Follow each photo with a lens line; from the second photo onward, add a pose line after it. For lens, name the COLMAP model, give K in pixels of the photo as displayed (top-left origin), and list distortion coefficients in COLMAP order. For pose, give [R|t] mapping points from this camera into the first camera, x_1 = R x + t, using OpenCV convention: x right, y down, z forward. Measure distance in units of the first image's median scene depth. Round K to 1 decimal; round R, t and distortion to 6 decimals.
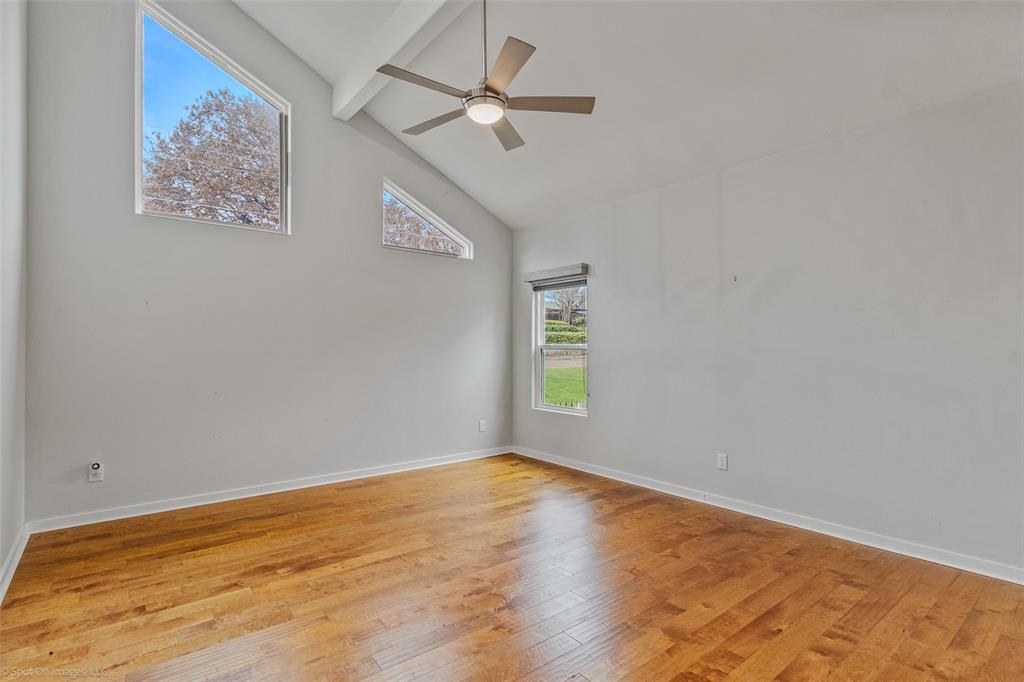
lens RADIAL K [[485.6, 0, 510.6], [0, 485.6, 346.6], [0, 0, 1]] dist [0.002182, -0.000293]
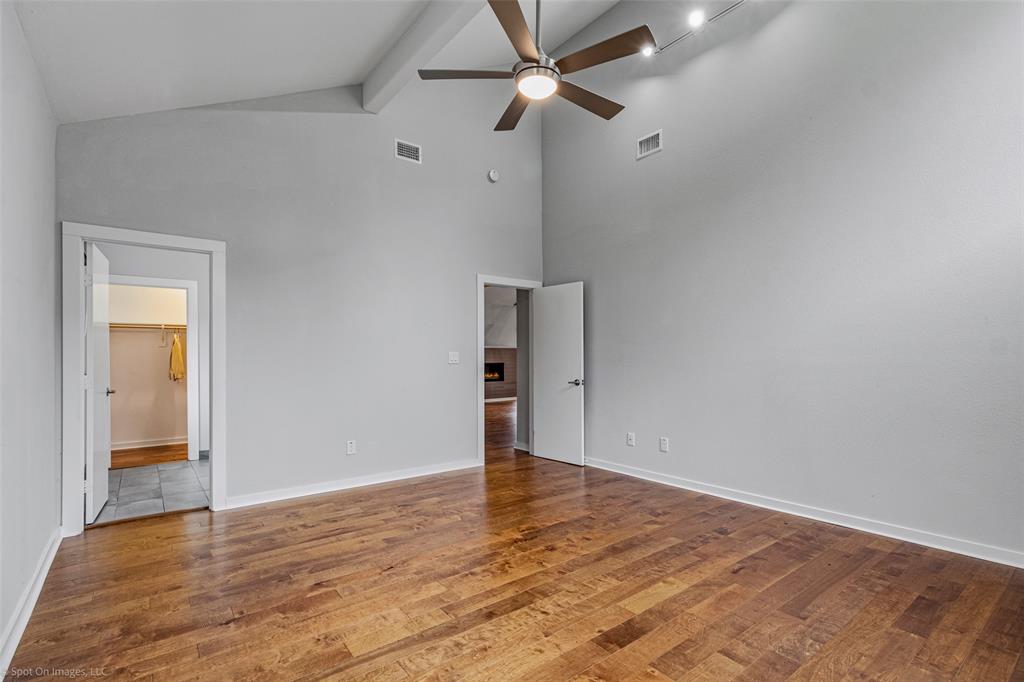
lens RADIAL K [[485.6, 0, 512.1], [0, 485.6, 349.7], [0, 0, 1]] dist [0.002182, -0.000293]
pose [[-0.999927, 0.004646, 0.011145, -0.012048], [0.004412, 0.999771, -0.020925, 0.050007], [-0.011240, -0.020874, -0.999719, 2.252131]]
